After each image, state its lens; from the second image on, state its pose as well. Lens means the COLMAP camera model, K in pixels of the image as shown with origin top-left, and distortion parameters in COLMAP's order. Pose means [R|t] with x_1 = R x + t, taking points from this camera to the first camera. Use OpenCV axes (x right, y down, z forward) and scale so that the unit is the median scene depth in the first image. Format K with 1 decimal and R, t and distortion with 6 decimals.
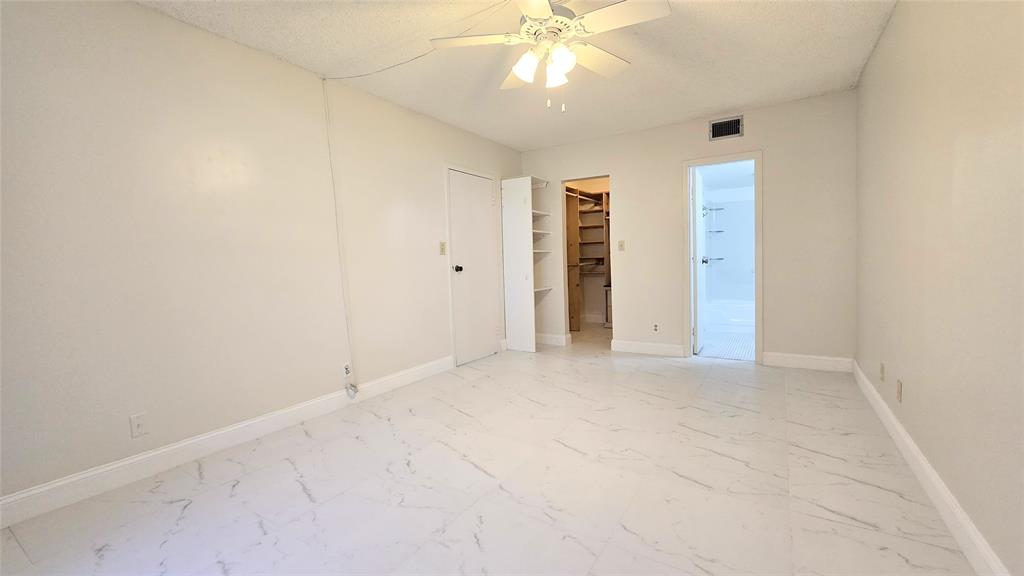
lens RADIAL K [[422.8, 0, 510.1], [0, 422.8, 281.0], [0, 0, 1]] dist [0.001471, -0.000124]
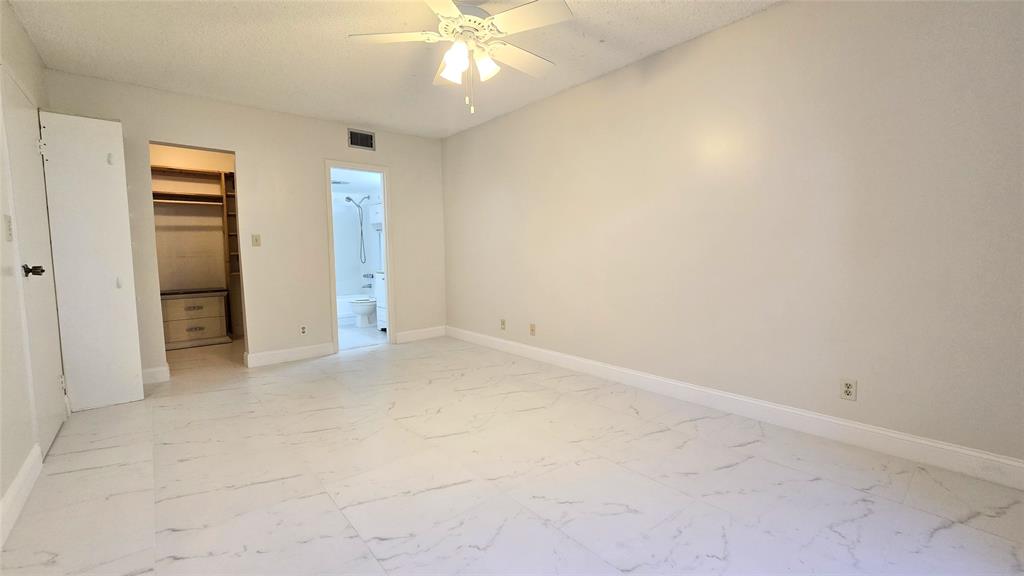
lens RADIAL K [[422.8, 0, 510.1], [0, 422.8, 281.0], [0, 0, 1]] dist [0.001471, -0.000124]
pose [[0.287755, -0.044105, 0.956688, -0.422190], [0.051282, 0.998215, 0.030595, -0.002751], [-0.956330, 0.040257, 0.289503, 0.292902]]
